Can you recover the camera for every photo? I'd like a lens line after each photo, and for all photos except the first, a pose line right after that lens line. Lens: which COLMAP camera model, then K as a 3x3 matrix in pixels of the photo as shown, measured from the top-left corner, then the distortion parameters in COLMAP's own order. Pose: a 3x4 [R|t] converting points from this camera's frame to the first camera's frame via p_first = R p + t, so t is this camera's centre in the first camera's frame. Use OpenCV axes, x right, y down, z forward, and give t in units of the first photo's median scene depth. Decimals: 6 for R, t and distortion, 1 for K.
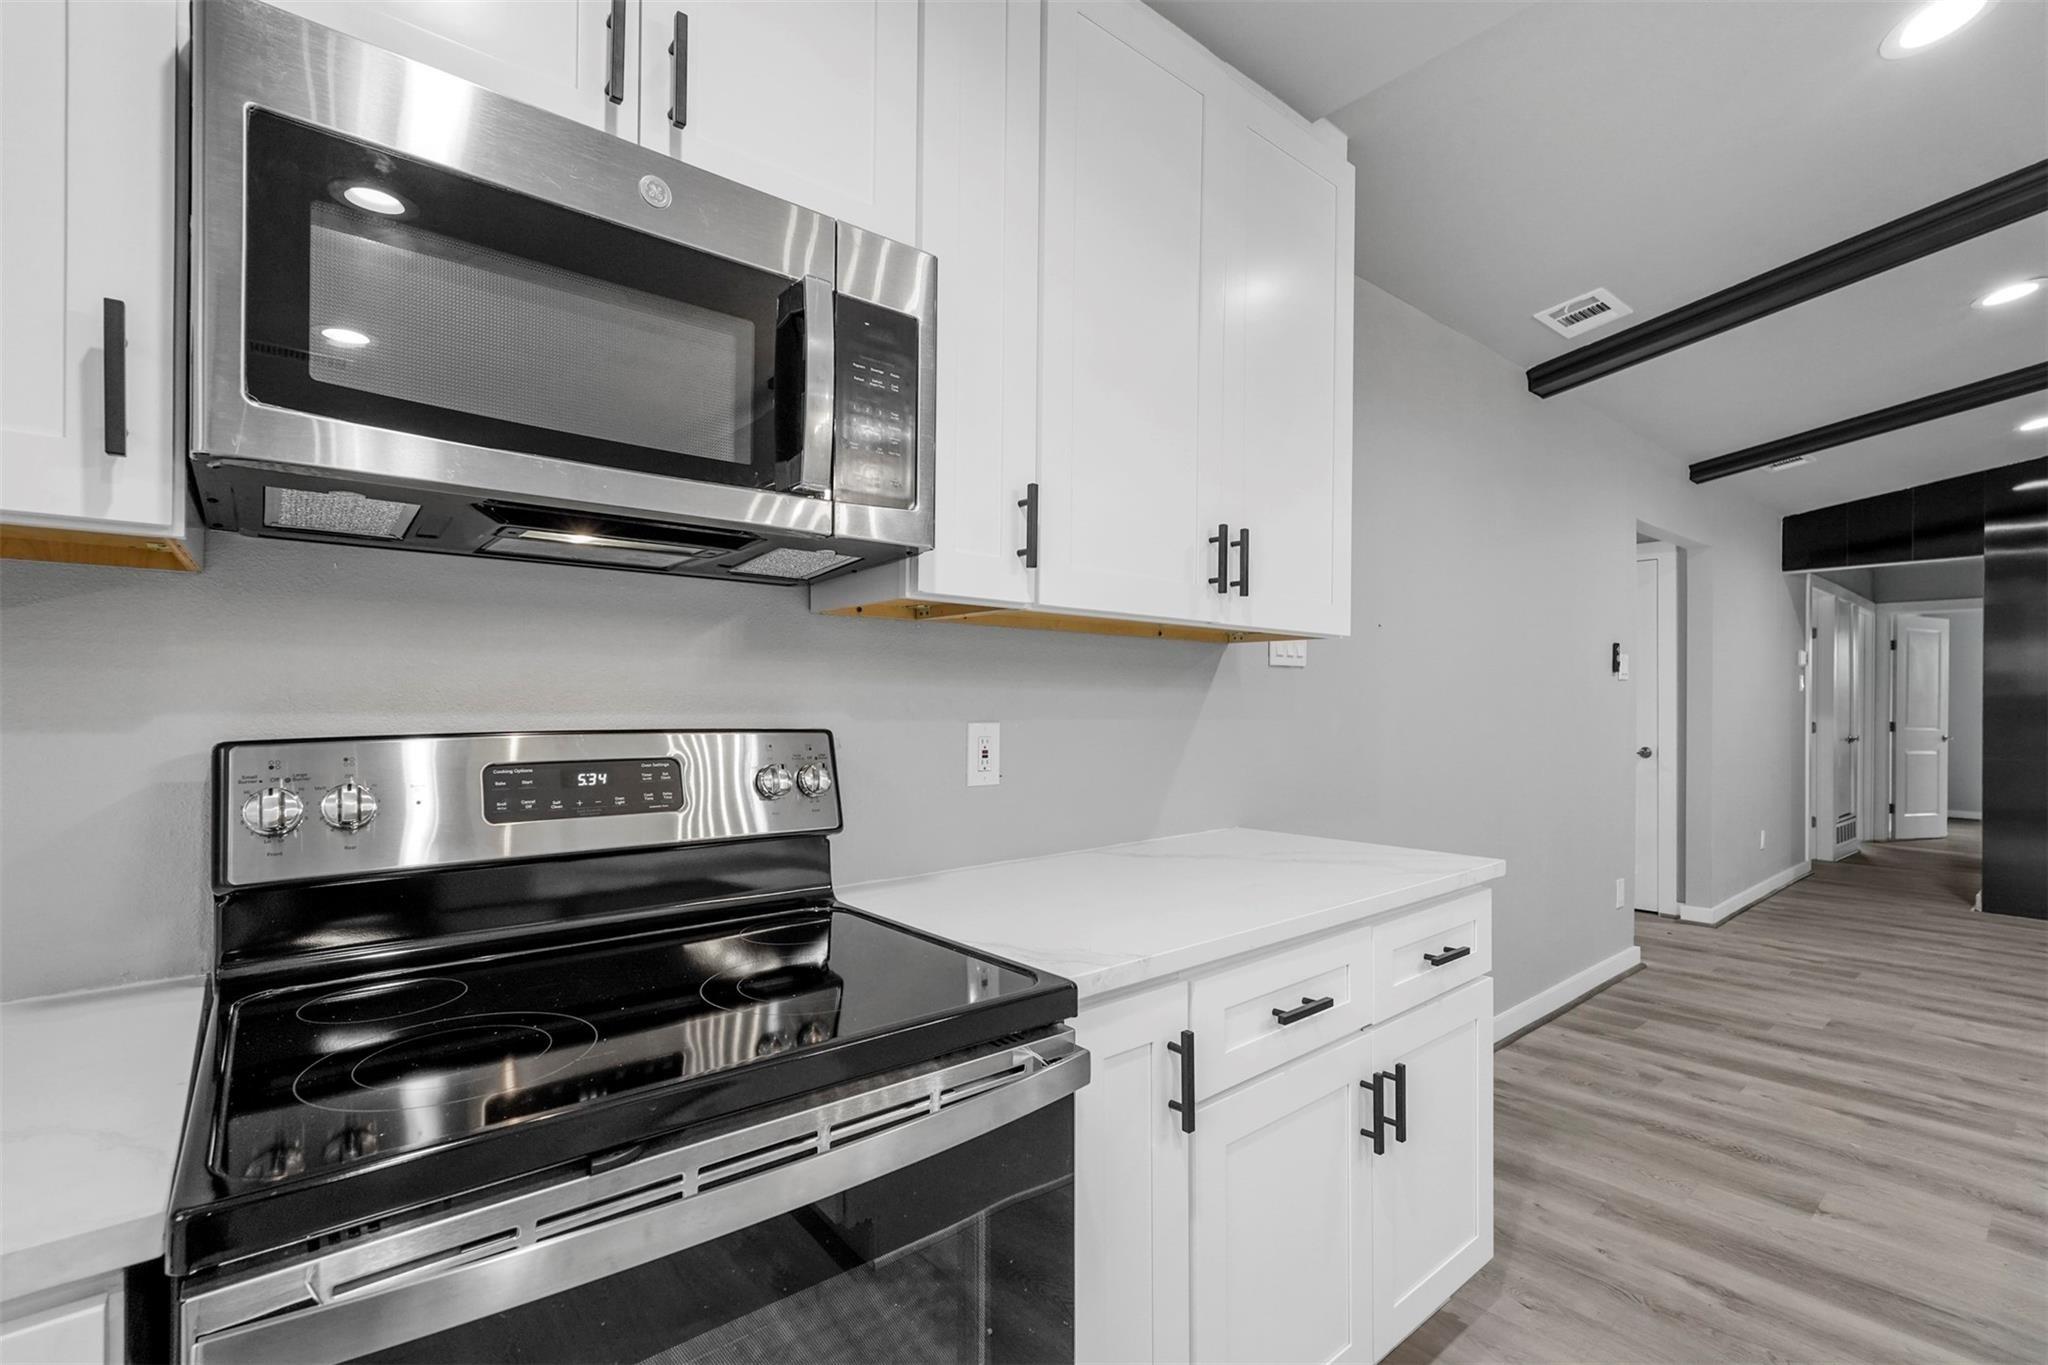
lens RADIAL K [[906.0, 0, 1027.5], [0, 906.0, 702.0], [0, 0, 1]] dist [-0.002707, -0.000025]
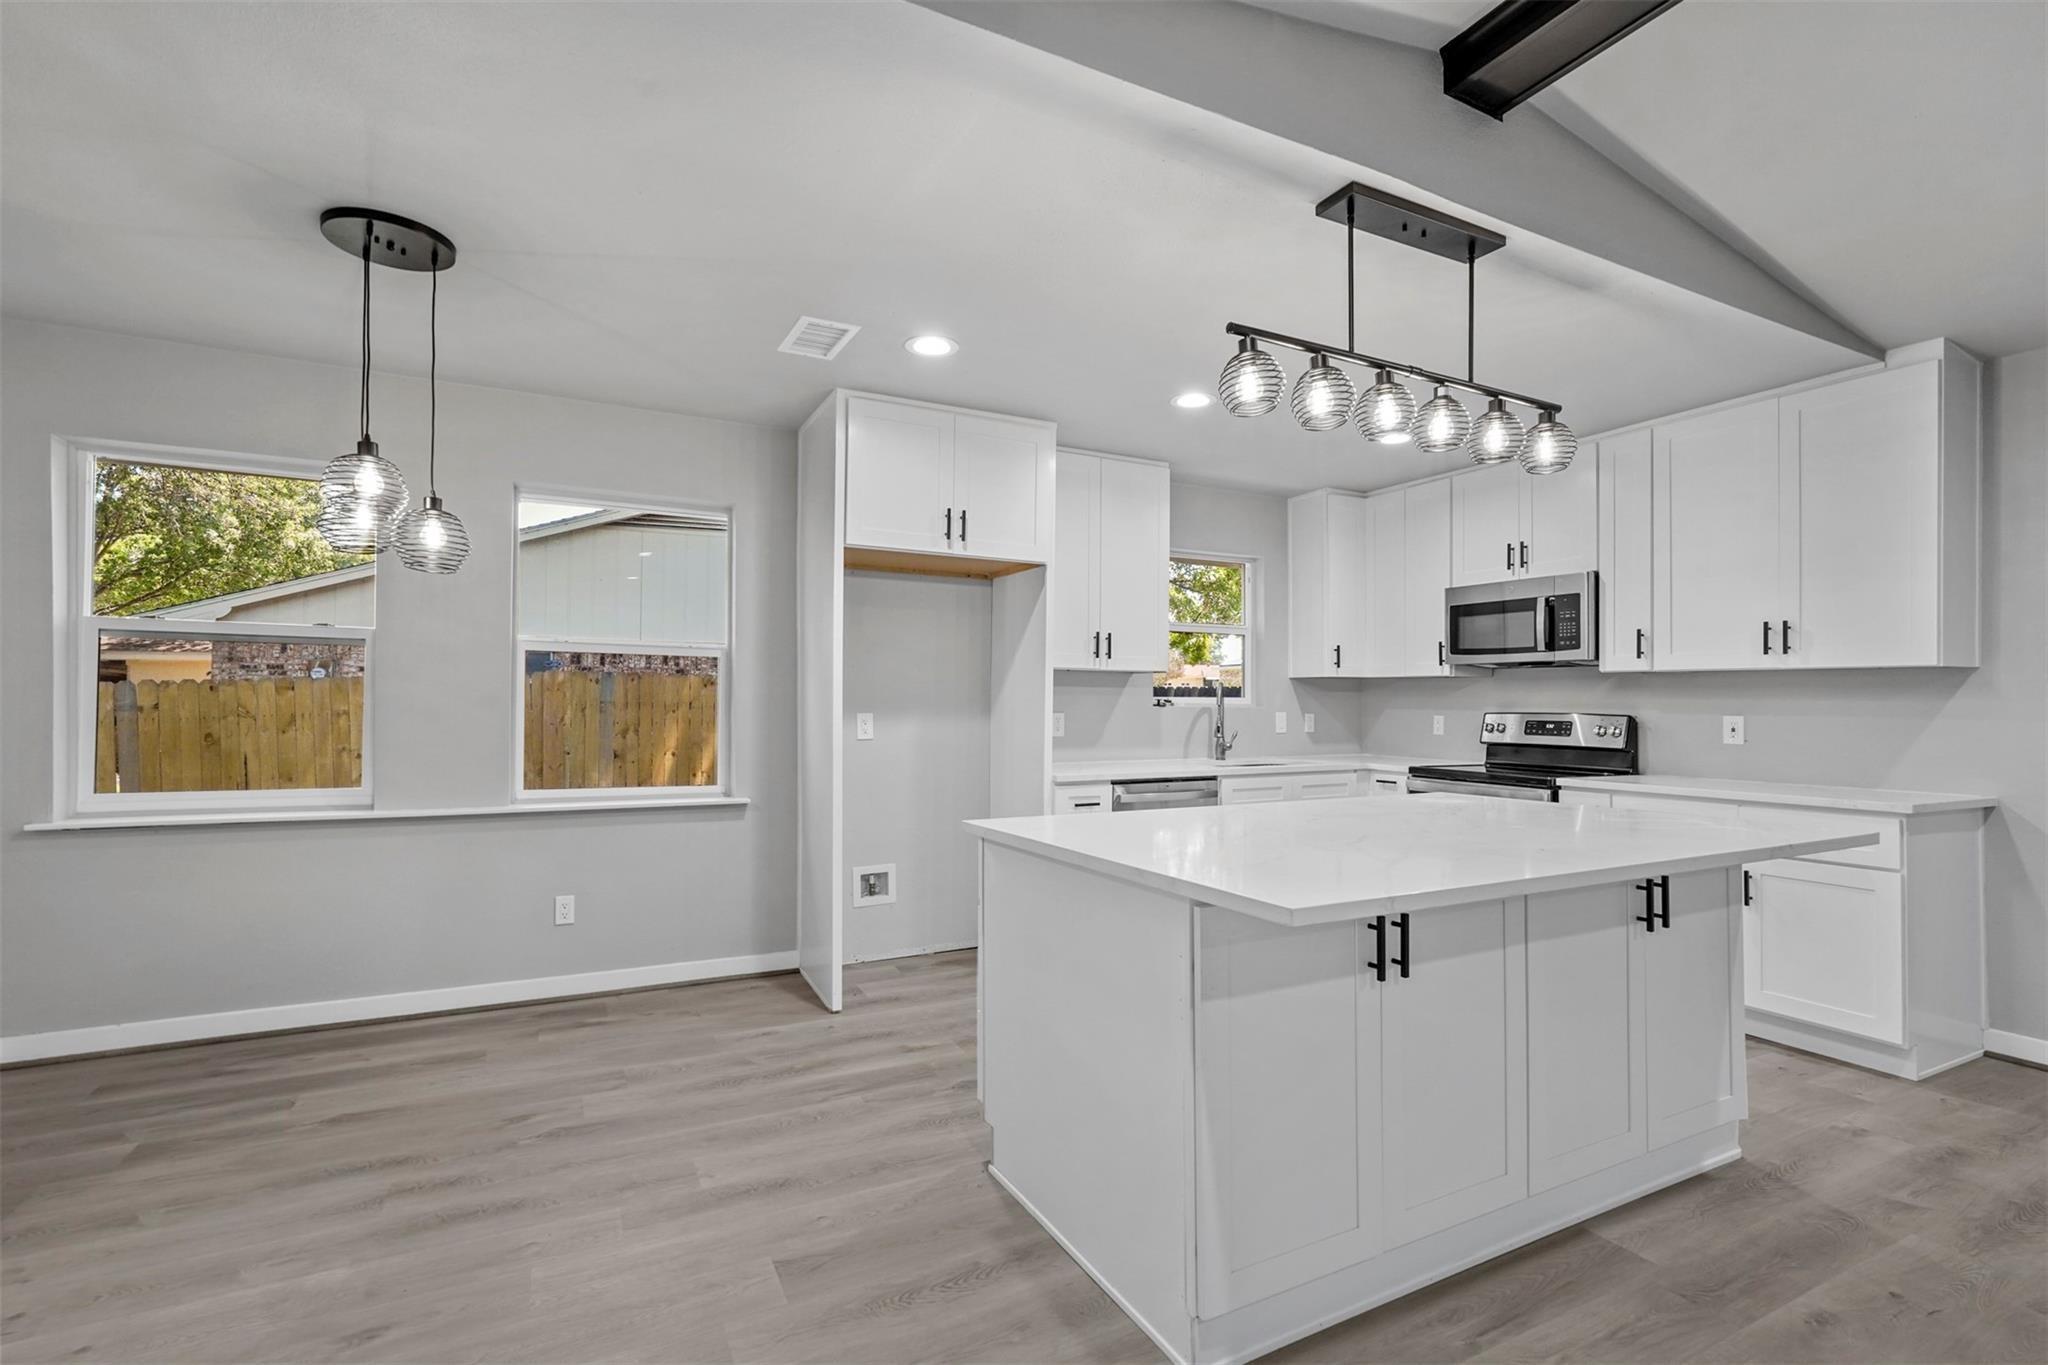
lens RADIAL K [[906.0, 0, 1025.2], [0, 906.0, 694.0], [0, 0, 1]] dist [-0.002707, -0.000025]
pose [[-0.225685, -0.009090, -0.974158, 3.529376], [-0.003780, 0.999957, -0.008455, -0.007367], [0.974193, 0.001774, -0.225710, -0.265660]]
